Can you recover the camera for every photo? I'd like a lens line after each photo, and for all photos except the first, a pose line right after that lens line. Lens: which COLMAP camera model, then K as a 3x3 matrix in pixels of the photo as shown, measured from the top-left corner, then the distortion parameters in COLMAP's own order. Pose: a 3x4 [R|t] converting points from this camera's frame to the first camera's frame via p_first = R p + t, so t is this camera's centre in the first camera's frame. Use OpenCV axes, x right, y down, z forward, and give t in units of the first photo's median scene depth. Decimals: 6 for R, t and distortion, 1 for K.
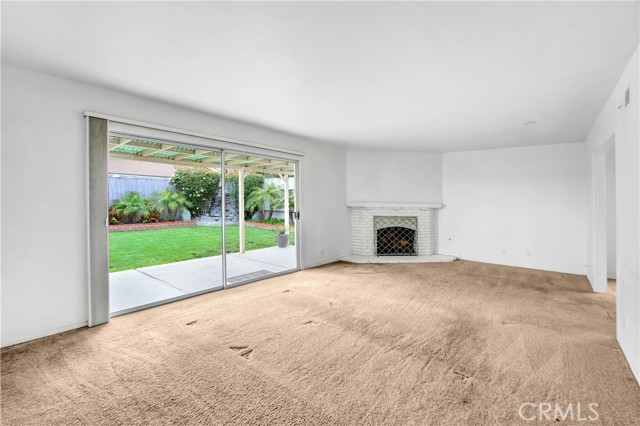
lens RADIAL K [[294.8, 0, 317.4], [0, 294.8, 205.0], [0, 0, 1]] dist [-0.002953, -0.000234]
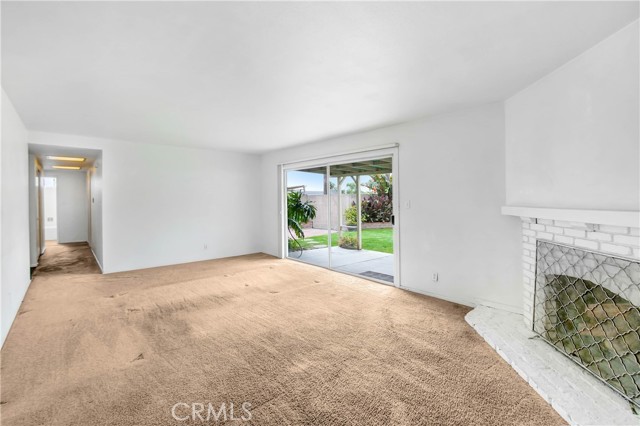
lens RADIAL K [[294.8, 0, 317.4], [0, 294.8, 205.0], [0, 0, 1]] dist [-0.002953, -0.000234]
pose [[-0.195735, -0.003666, -0.980650, 0.658815], [-0.000708, 0.999993, -0.003597, -0.009865], [0.980657, -0.000010, -0.195736, 0.778733]]
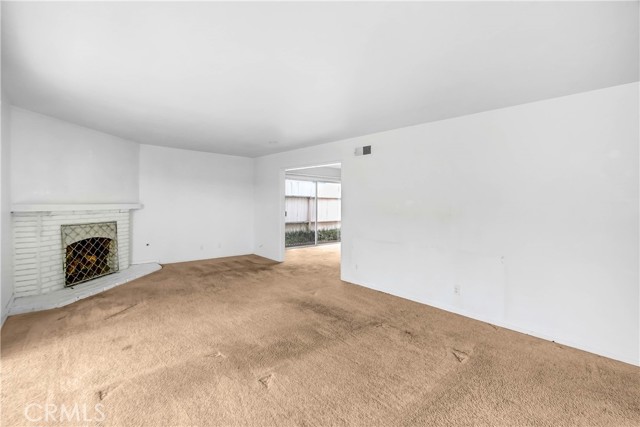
lens RADIAL K [[294.8, 0, 317.4], [0, 294.8, 205.5], [0, 0, 1]] dist [-0.002953, -0.000234]
pose [[0.151147, -0.022408, 0.988257, -0.337083], [0.002550, 0.999749, 0.022278, -0.016719], [-0.988508, -0.000847, 0.151167, 0.376789]]
